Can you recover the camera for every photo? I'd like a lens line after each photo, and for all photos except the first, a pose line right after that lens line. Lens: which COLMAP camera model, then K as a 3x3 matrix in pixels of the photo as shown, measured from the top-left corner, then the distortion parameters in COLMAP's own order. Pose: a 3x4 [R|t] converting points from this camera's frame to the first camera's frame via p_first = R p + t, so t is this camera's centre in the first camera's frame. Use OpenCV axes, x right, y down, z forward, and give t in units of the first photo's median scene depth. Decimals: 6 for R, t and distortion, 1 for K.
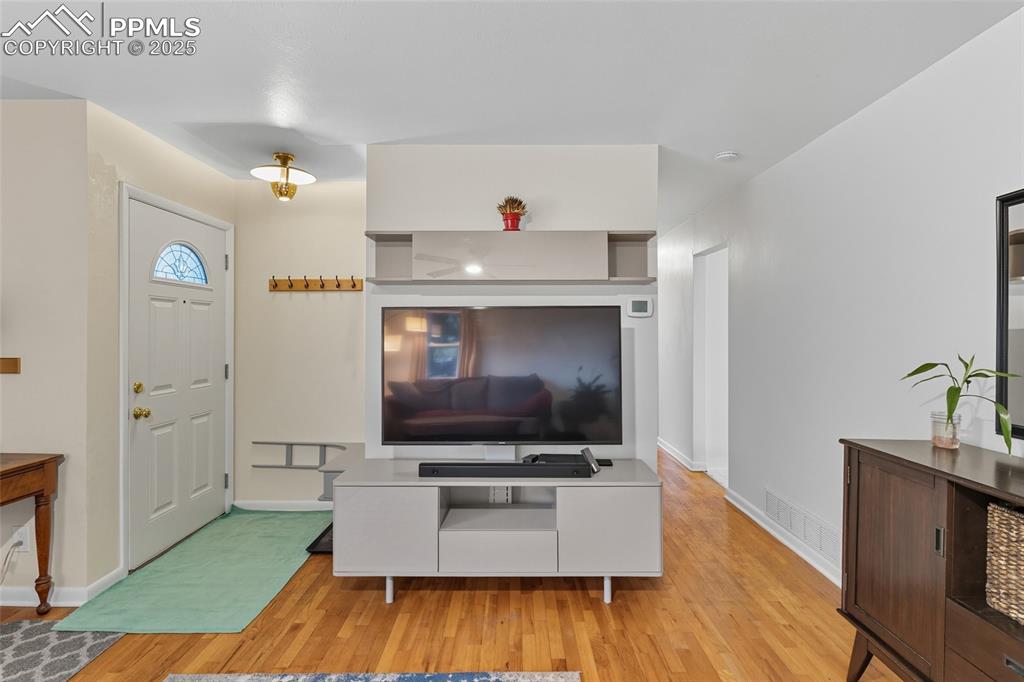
lens RADIAL K [[505.4, 0, 515.1], [0, 505.4, 335.3], [0, 0, 1]] dist [0.003257, -0.002798]
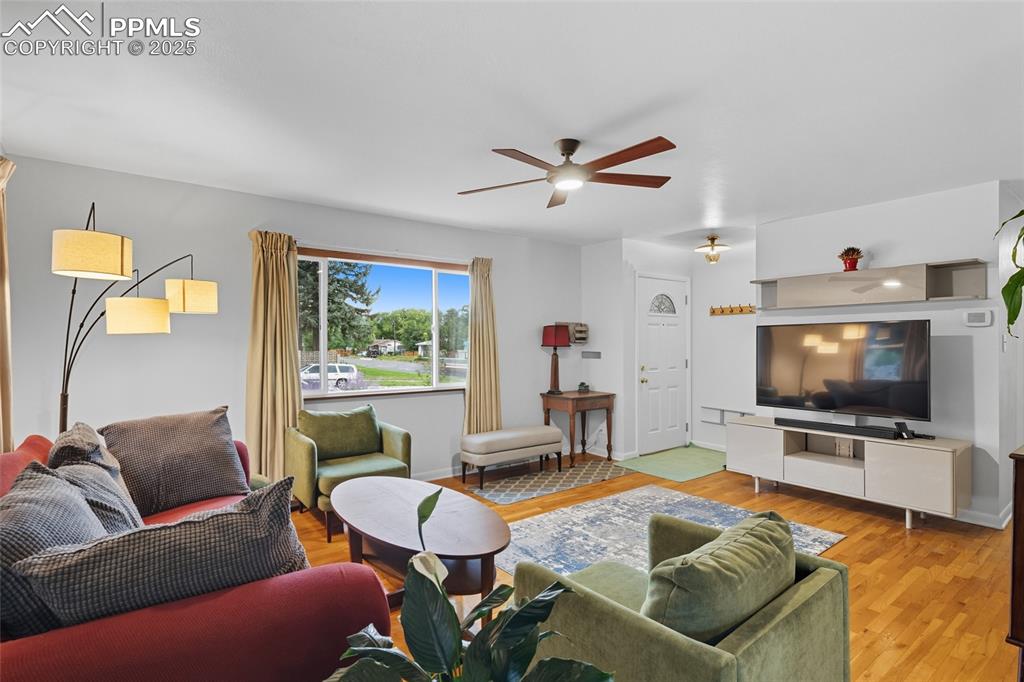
lens RADIAL K [[505.4, 0, 512.6], [0, 505.4, 341.6], [0, 0, 1]] dist [0.003257, -0.002798]
pose [[0.608191, -0.004240, -0.793779, 0.590257], [0.003707, 0.999990, -0.002502, -0.000821], [0.793782, -0.001421, 0.608201, -0.701380]]
